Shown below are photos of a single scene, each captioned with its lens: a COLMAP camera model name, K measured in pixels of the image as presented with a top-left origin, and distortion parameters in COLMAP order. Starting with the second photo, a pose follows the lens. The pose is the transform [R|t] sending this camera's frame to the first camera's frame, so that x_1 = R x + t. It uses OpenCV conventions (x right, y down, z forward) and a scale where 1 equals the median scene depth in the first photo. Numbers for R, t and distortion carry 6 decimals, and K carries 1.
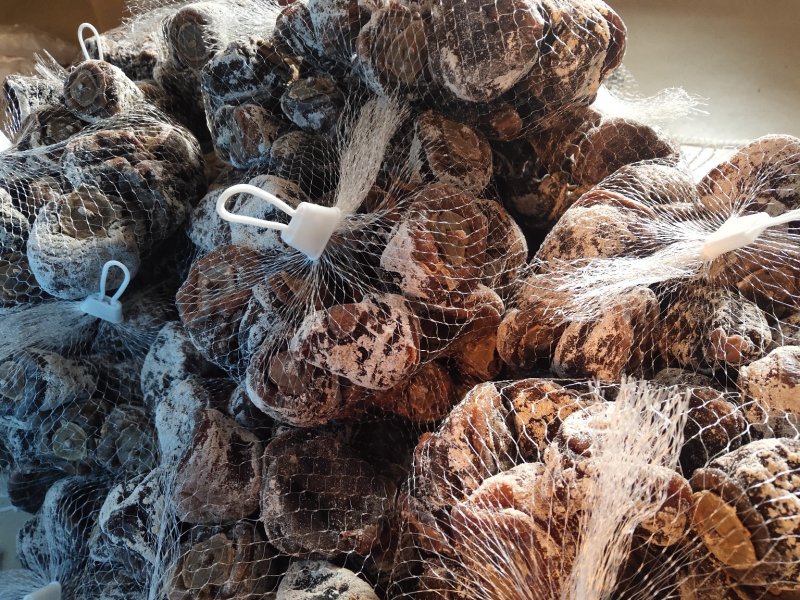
lens RADIAL K [[627.2, 0, 400.0], [0, 627.2, 300.0], [0, 0, 1]] dist [-0.008561, -0.003894]
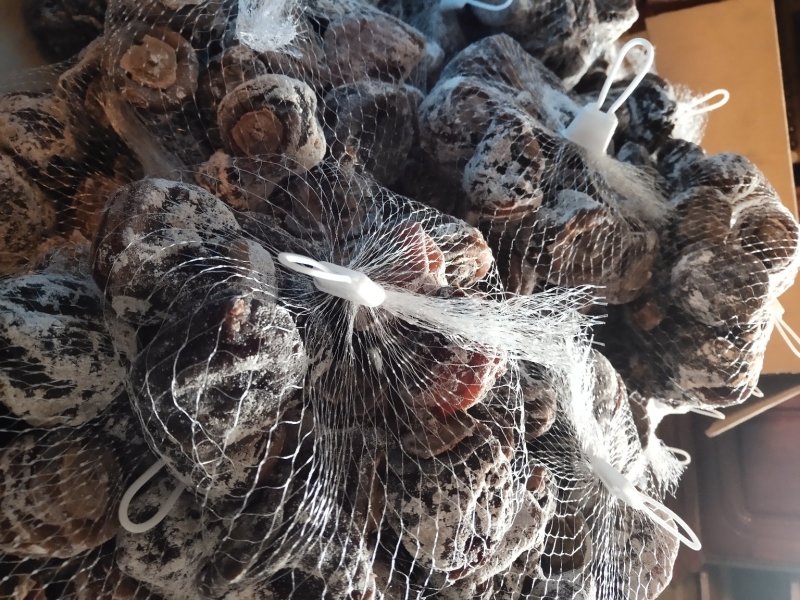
lens RADIAL K [[627.2, 0, 400.0], [0, 627.2, 300.0], [0, 0, 1]] dist [-0.008561, -0.003894]
pose [[0.050551, 0.992993, -0.106811, 0.265007], [-0.981709, 0.029749, -0.188048, 0.436086], [-0.183553, 0.114363, 0.976335, -0.075781]]
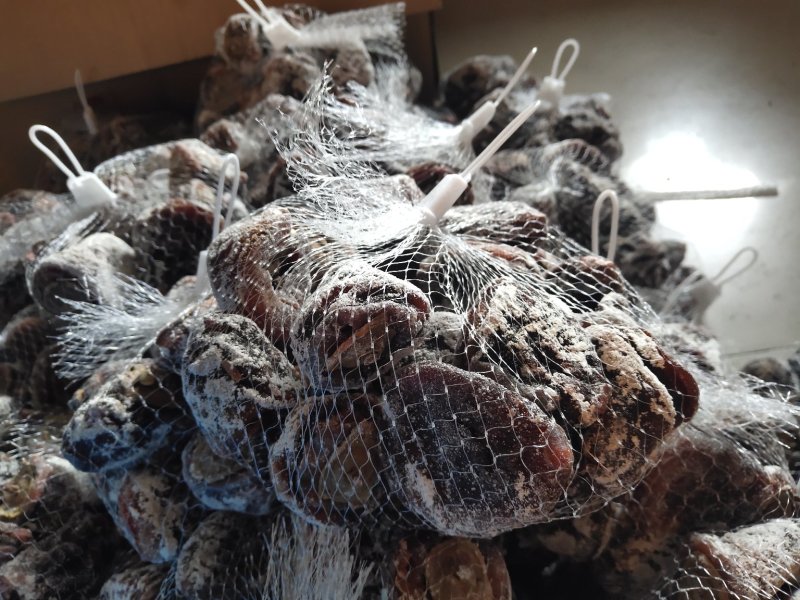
lens RADIAL K [[627.2, 0, 400.0], [0, 627.2, 300.0], [0, 0, 1]] dist [-0.008561, -0.003894]
pose [[0.987123, -0.159959, 0.000533, 0.087109], [0.159682, 0.985600, 0.055618, -0.600134], [-0.009422, -0.054817, 0.998452, 0.396667]]
